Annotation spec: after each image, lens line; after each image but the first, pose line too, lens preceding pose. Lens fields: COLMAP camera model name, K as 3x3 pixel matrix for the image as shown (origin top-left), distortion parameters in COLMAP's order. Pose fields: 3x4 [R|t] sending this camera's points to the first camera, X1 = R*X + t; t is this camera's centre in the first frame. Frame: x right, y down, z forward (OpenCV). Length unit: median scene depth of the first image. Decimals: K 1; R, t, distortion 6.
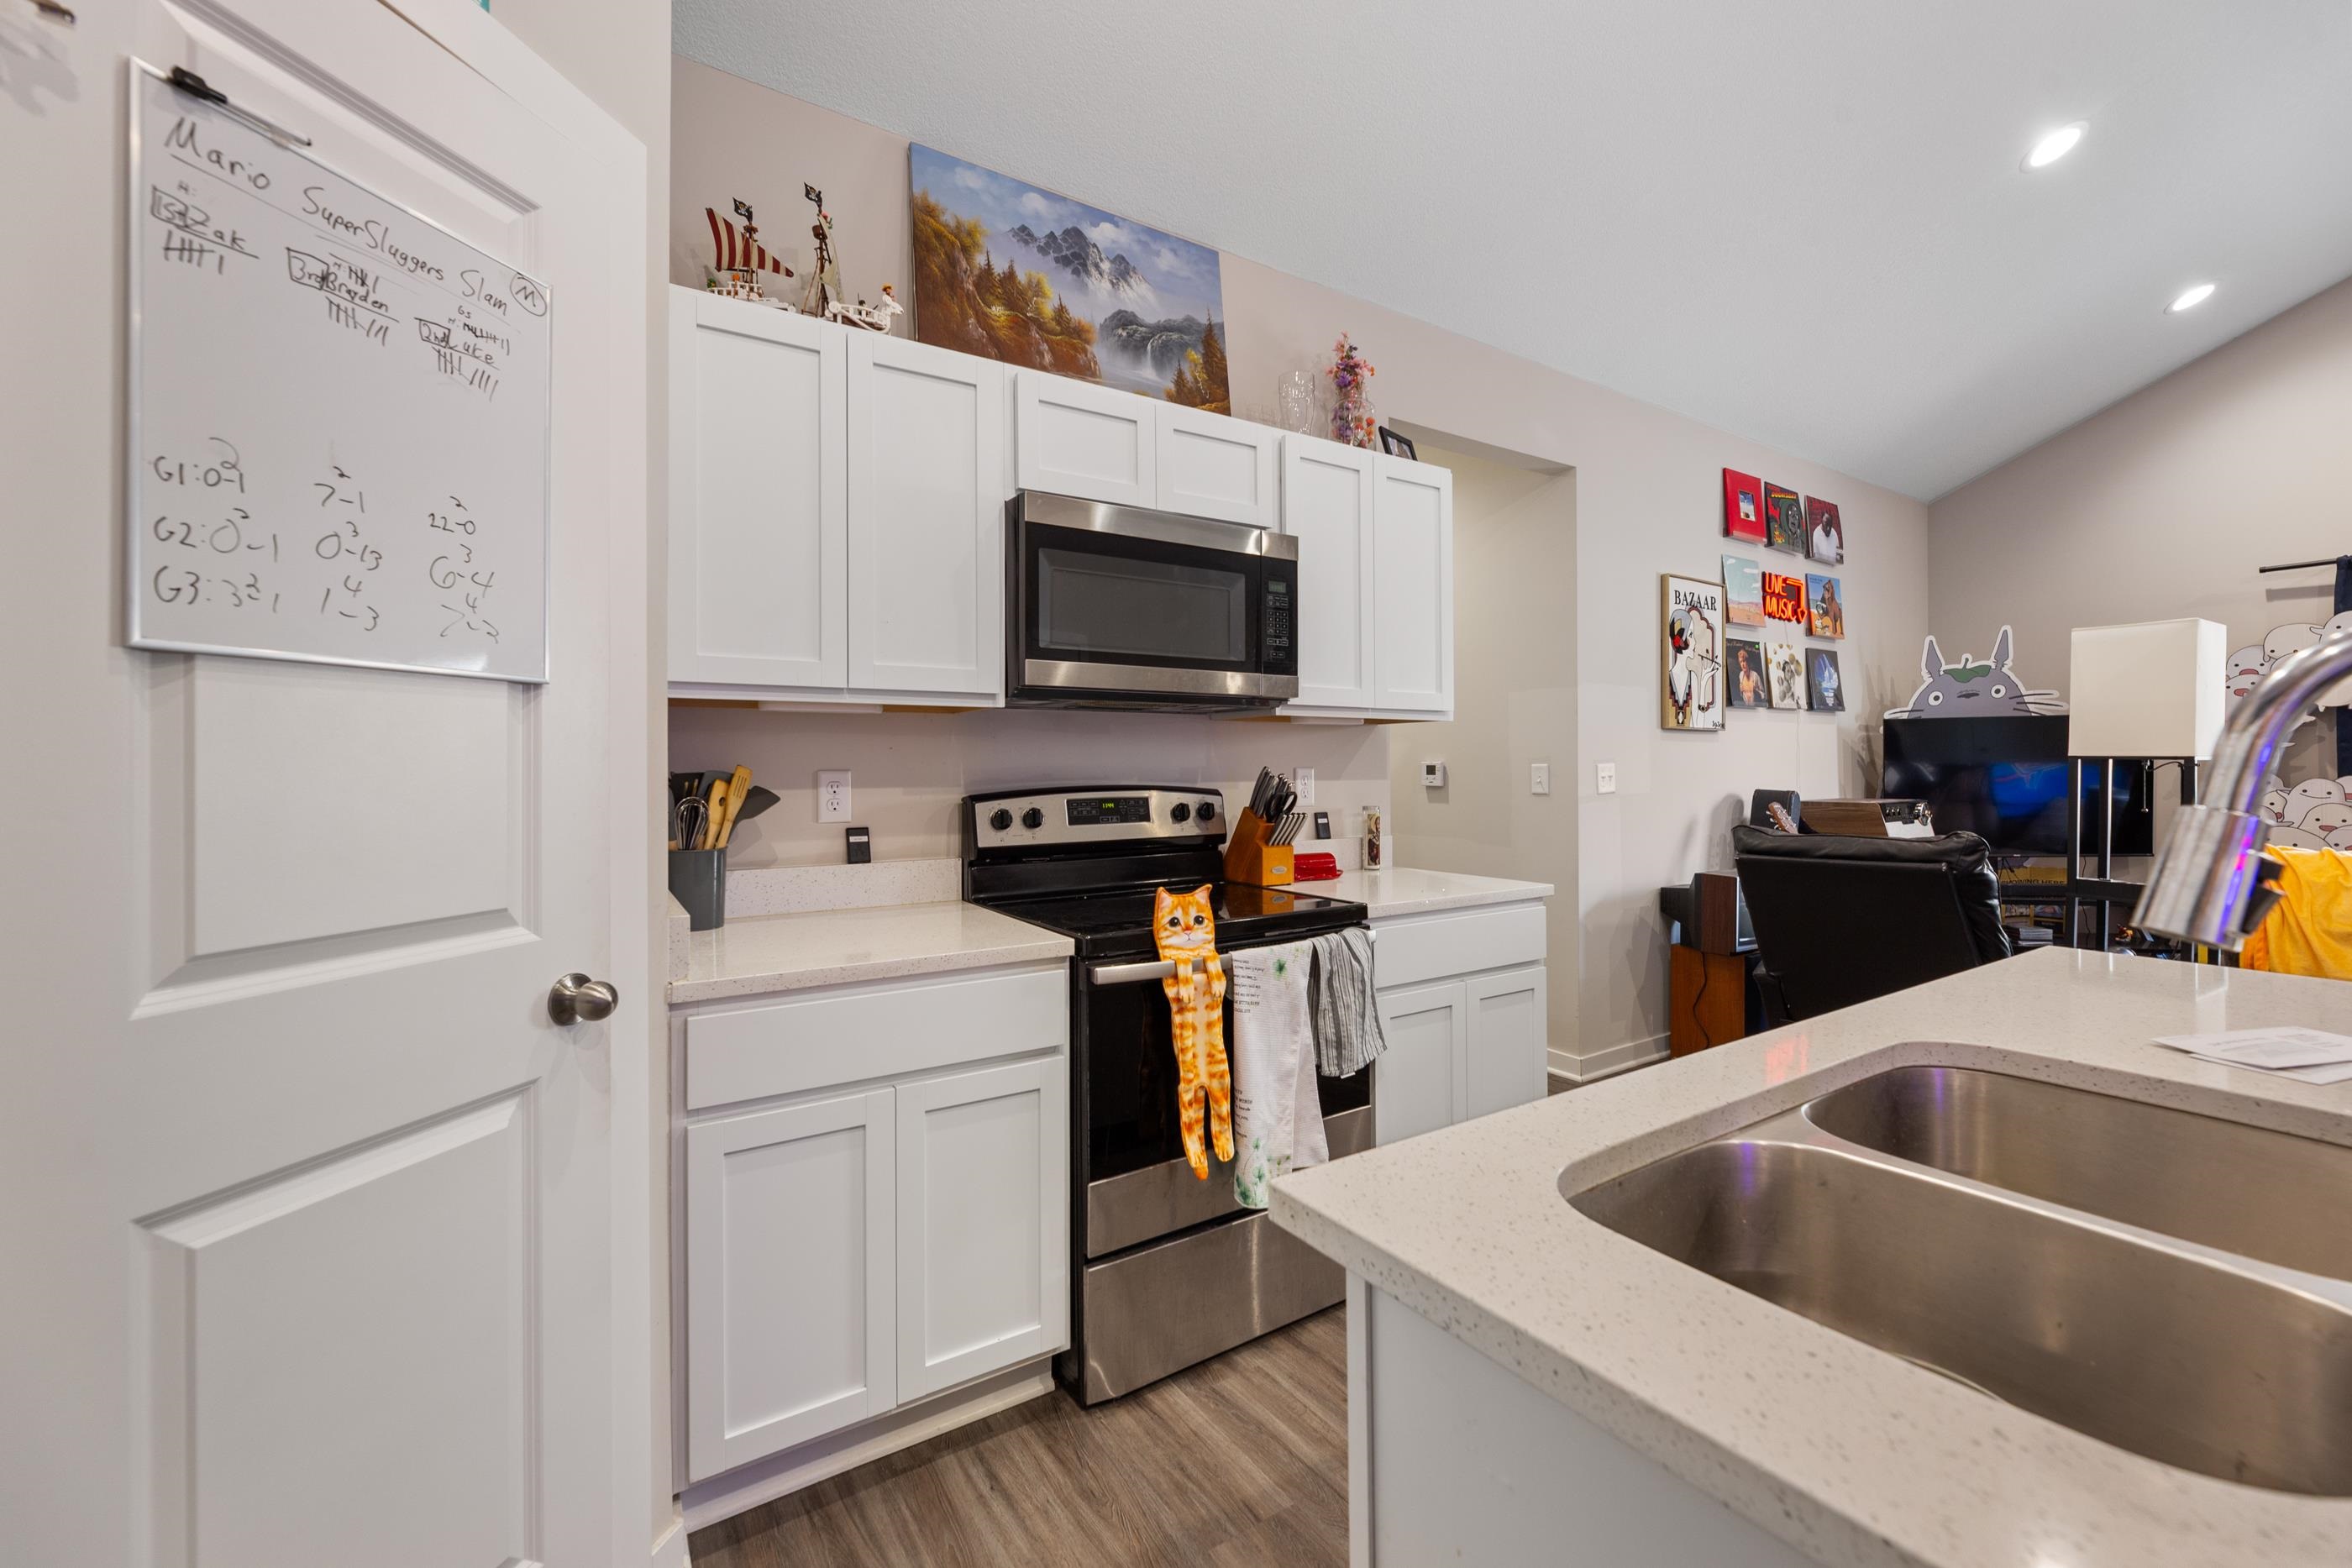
lens RADIAL K [[967.8, 0, 1144.0], [0, 967.8, 768.7], [0, 0, 1]] dist [0.003235, -0.000845]
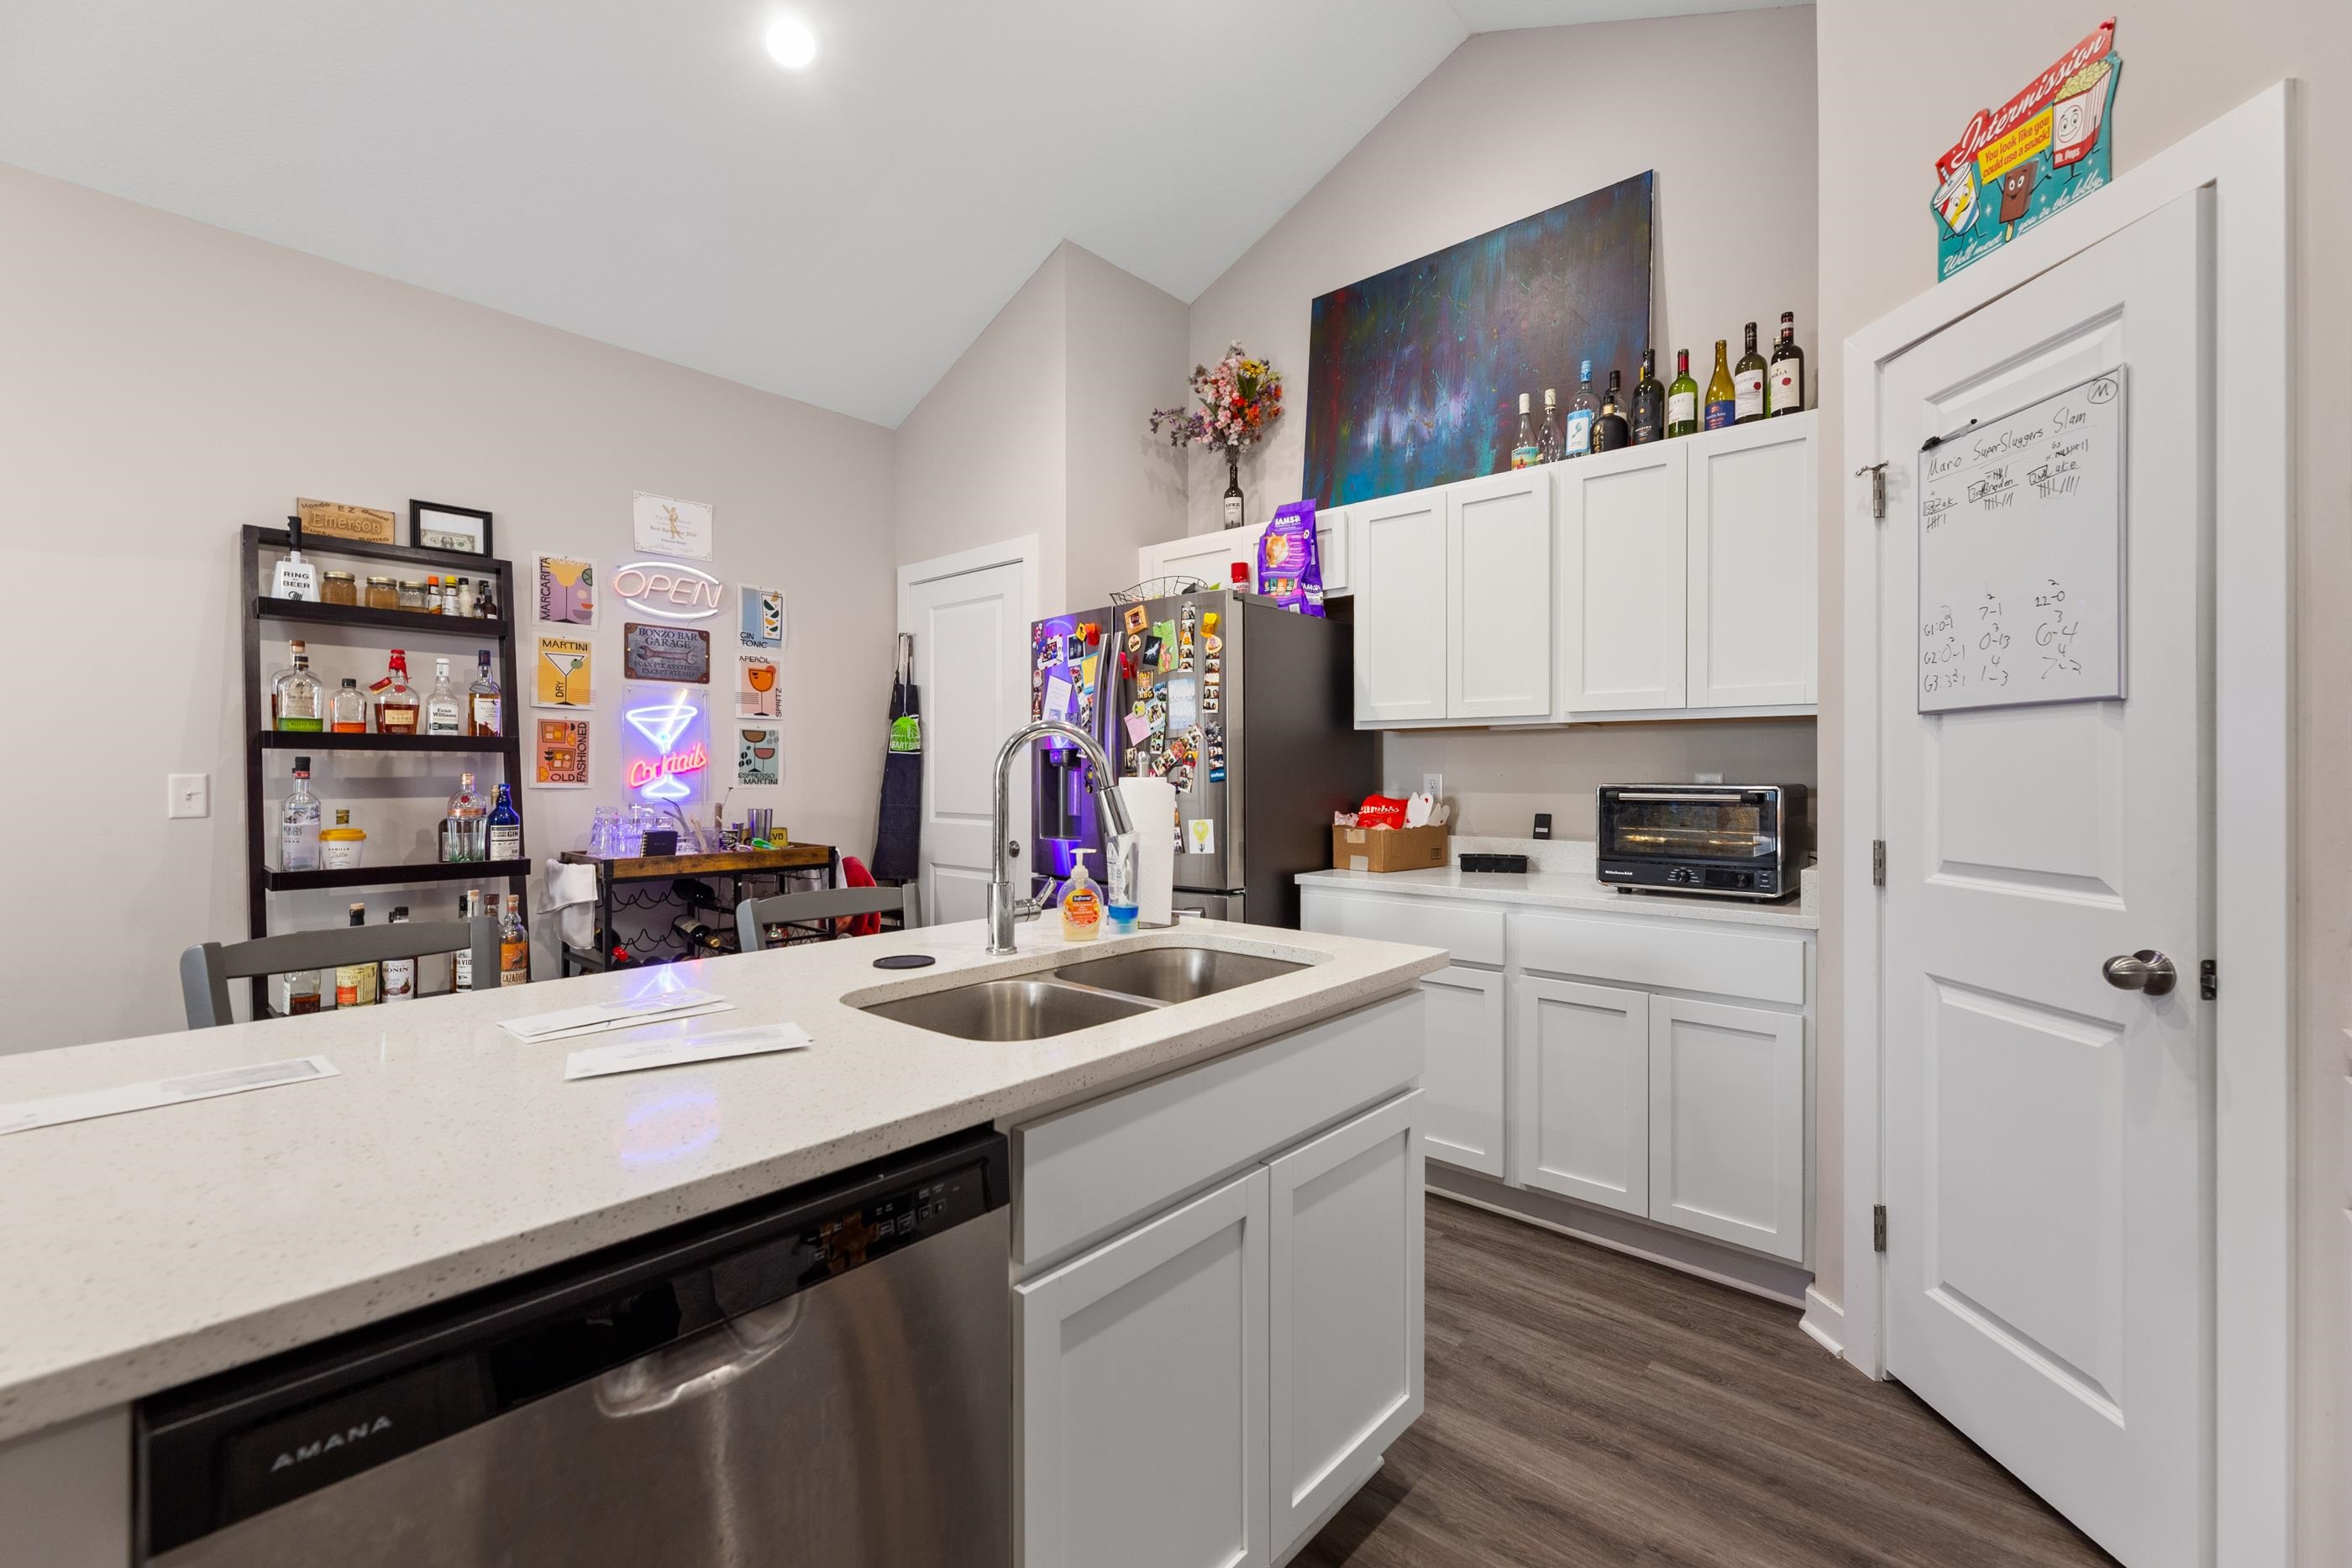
lens RADIAL K [[967.8, 0, 1173.0], [0, 967.8, 769.7], [0, 0, 1]] dist [0.003235, -0.000845]
pose [[-0.960106, 0.004260, -0.279603, 0.445480], [0.003961, 0.999991, 0.001631, -0.003169], [0.279607, 0.000459, -0.960114, 0.960125]]
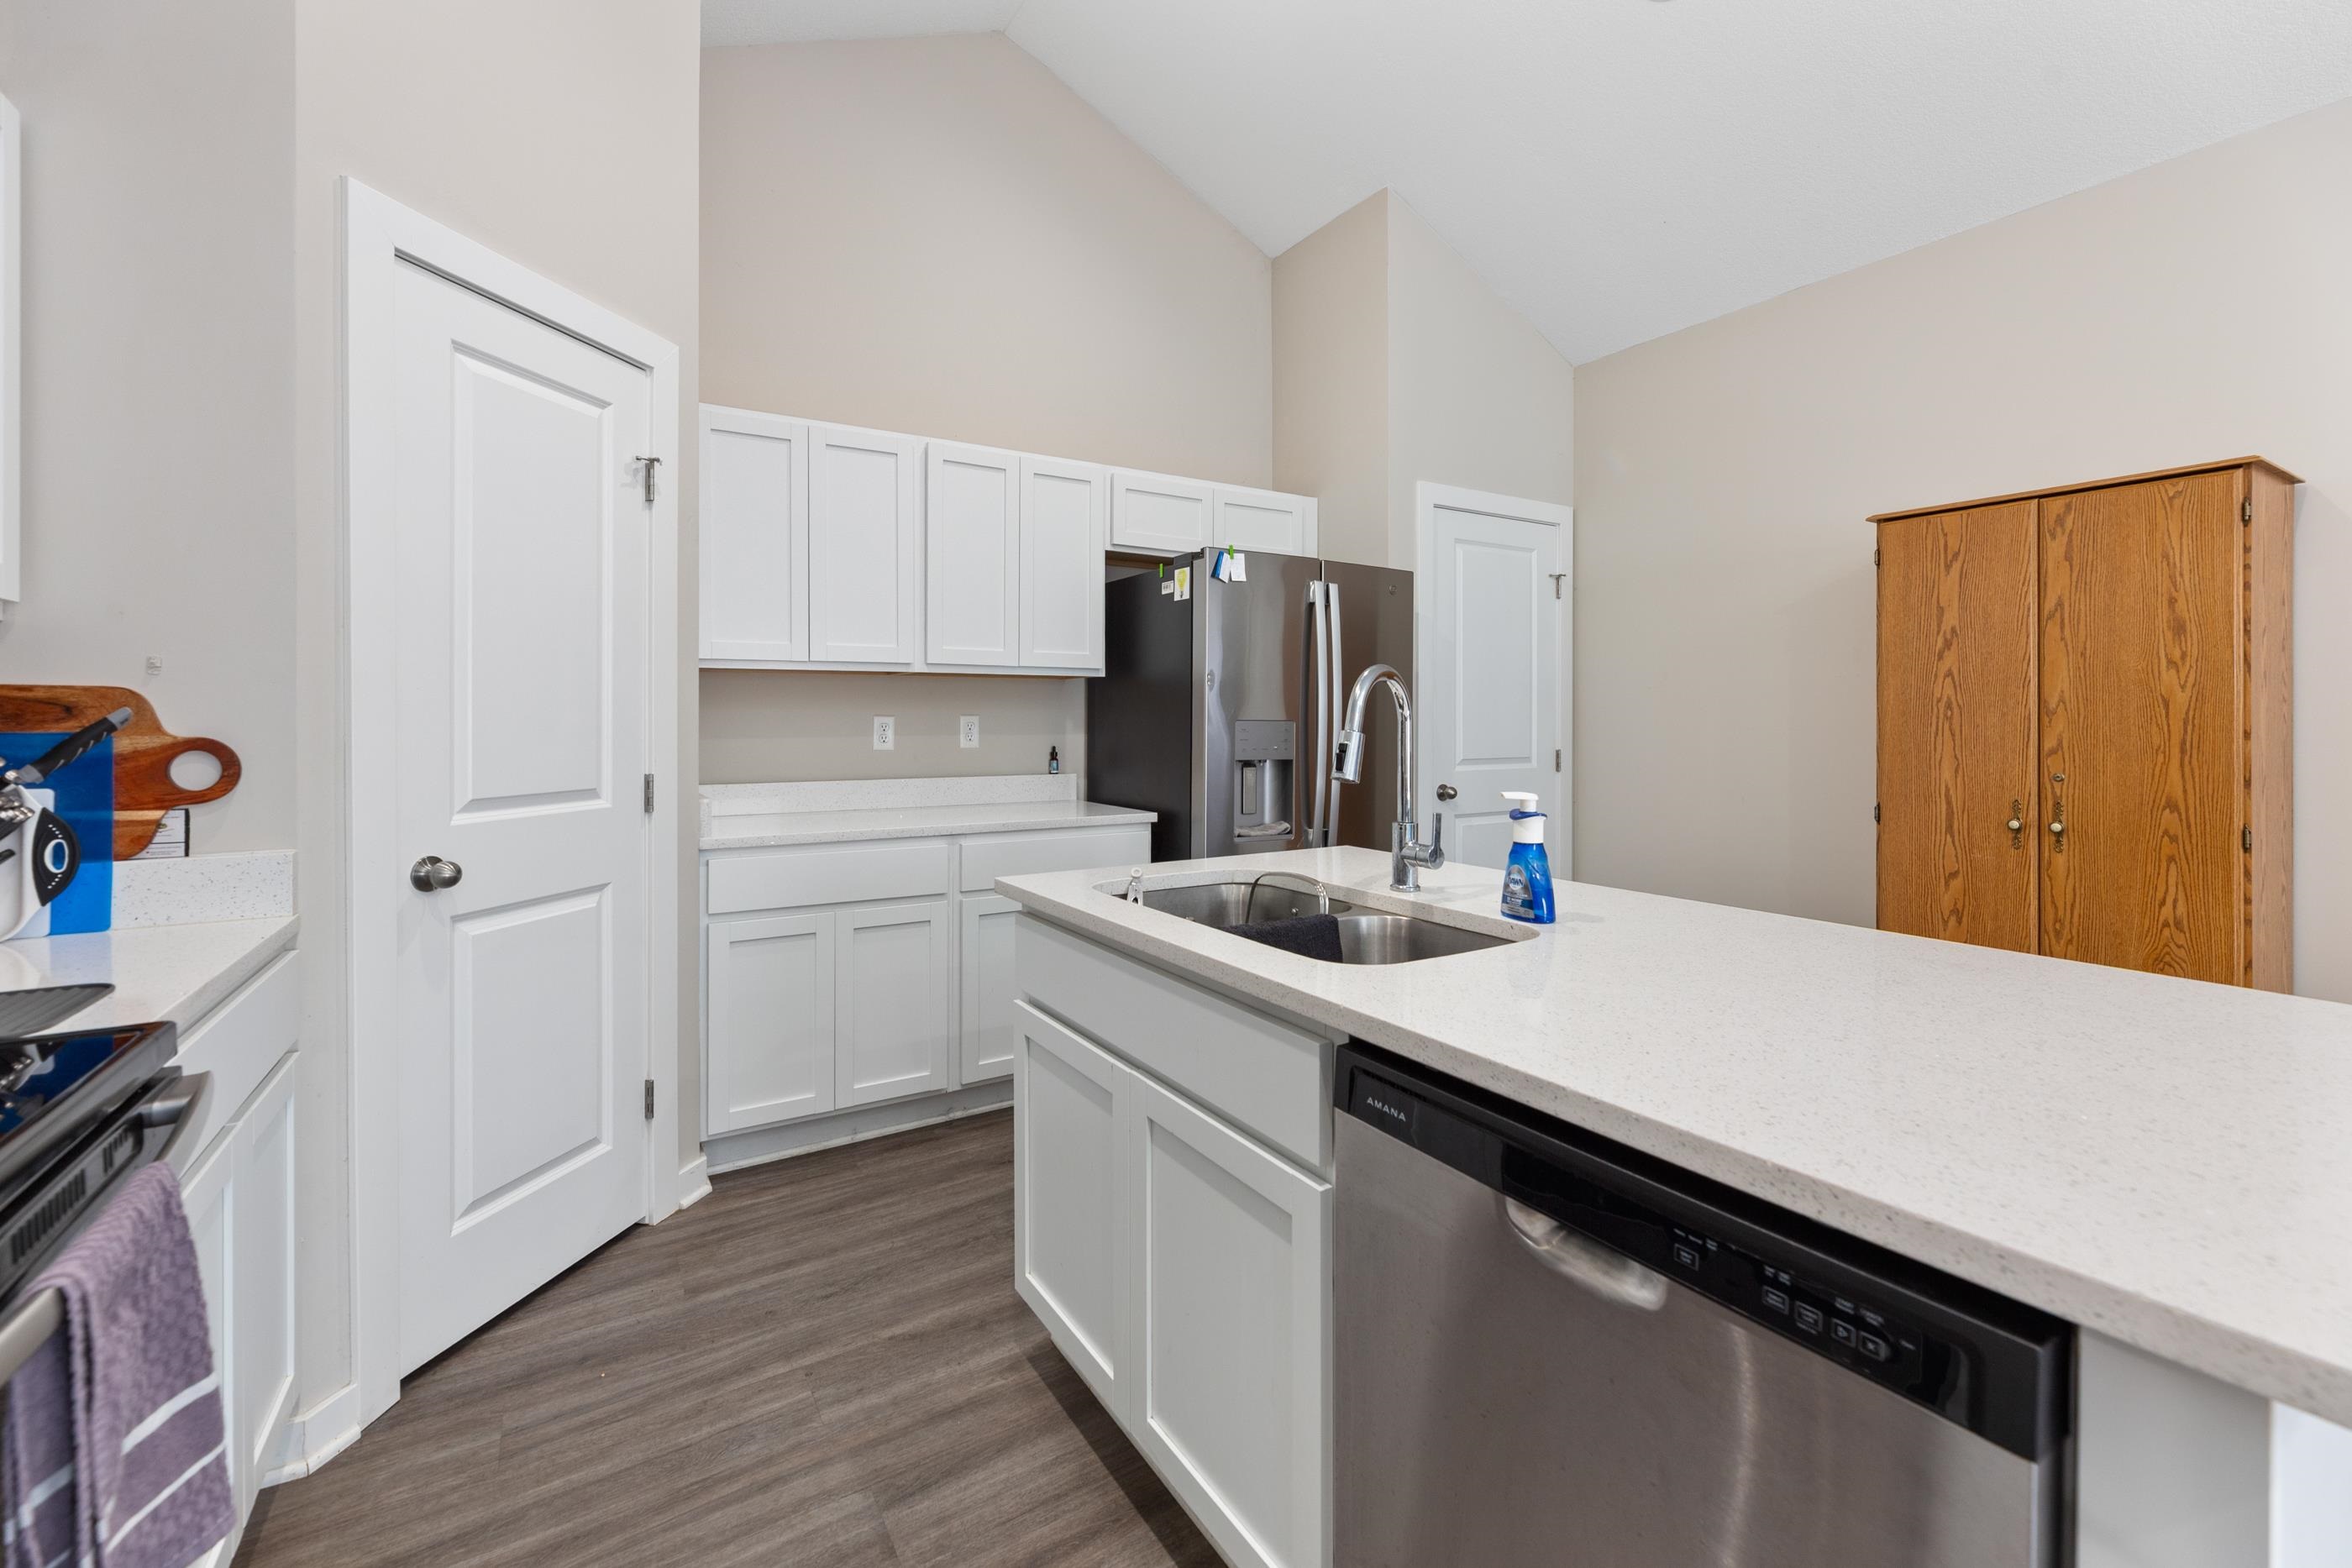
lens RADIAL K [[967.8, 0, 1162.0], [0, 967.8, 720.2], [0, 0, 1]] dist [0.003235, -0.000845]
pose [[0.010892, 0.008251, 0.999907, -0.204358], [-0.001471, 0.999965, -0.008235, 0.003095], [-0.999940, -0.001381, 0.010904, 0.512208]]
